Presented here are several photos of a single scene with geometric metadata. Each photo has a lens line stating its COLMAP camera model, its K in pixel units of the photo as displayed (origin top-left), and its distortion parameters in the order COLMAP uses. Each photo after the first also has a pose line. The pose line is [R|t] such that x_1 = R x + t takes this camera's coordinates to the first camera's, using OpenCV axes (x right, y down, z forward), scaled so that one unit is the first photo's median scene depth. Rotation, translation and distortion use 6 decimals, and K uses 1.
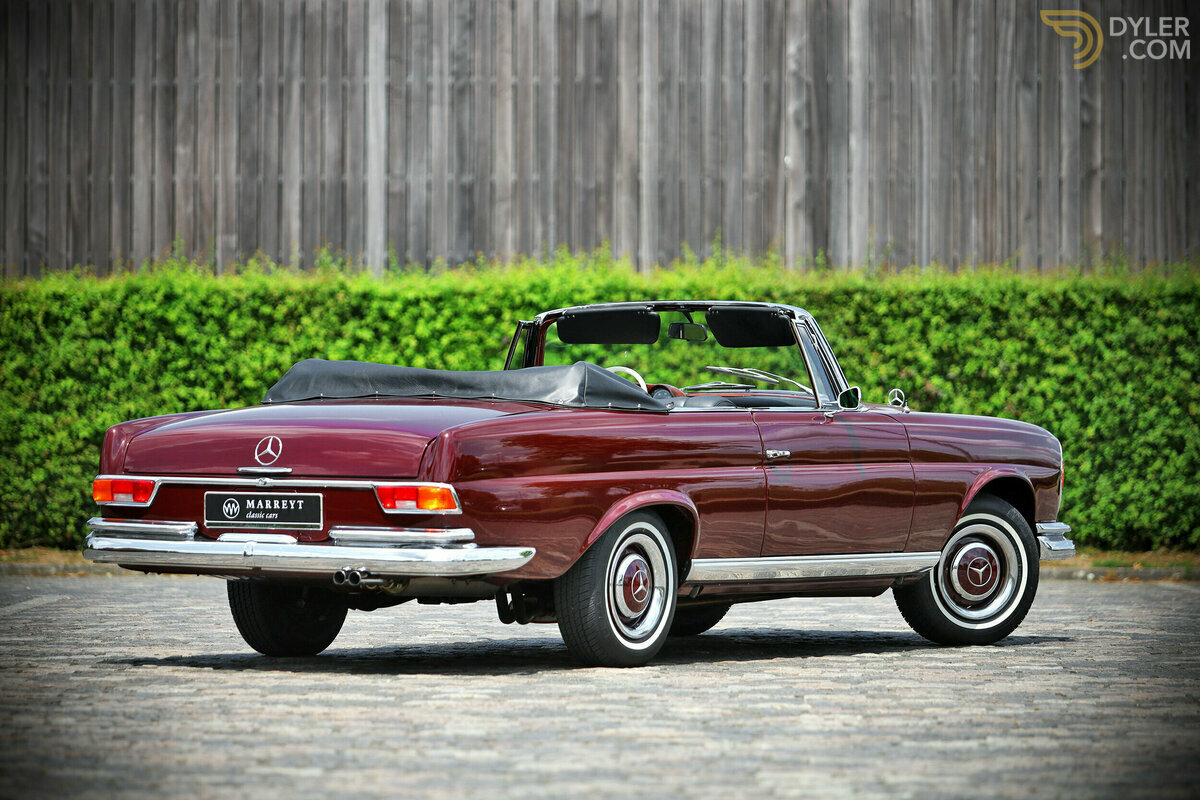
lens RADIAL K [[5879.5, 0, 600.0], [0, 5879.5, 400.0], [0, 0, 1]] dist [0.113078, -7.157554]
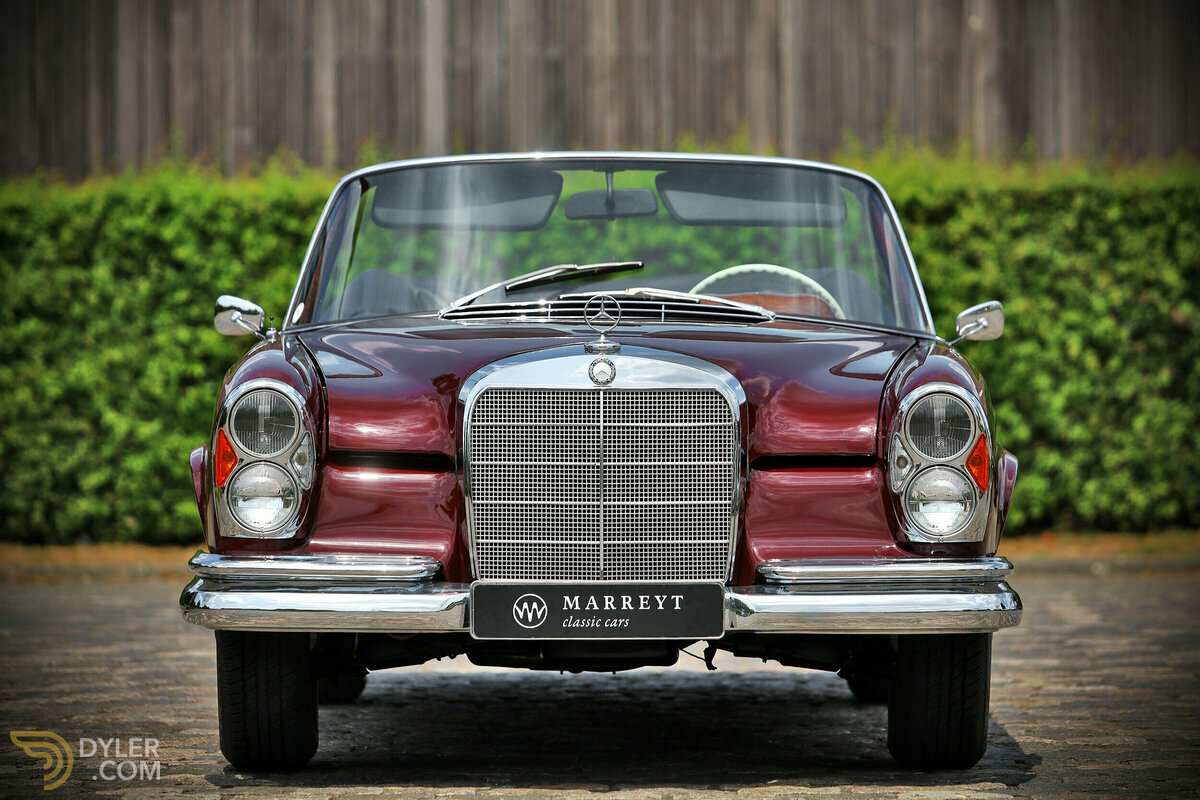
lens RADIAL K [[6423.6, 0, 600.0], [0, 6423.6, 400.0], [0, 0, 1]] dist [-0.146219, -2.833754]
pose [[0.999906, -0.011325, -0.007728, -0.011424], [0.011377, 0.999913, 0.006712, 0.002060], [0.007651, -0.006799, 0.999948, 0.179355]]
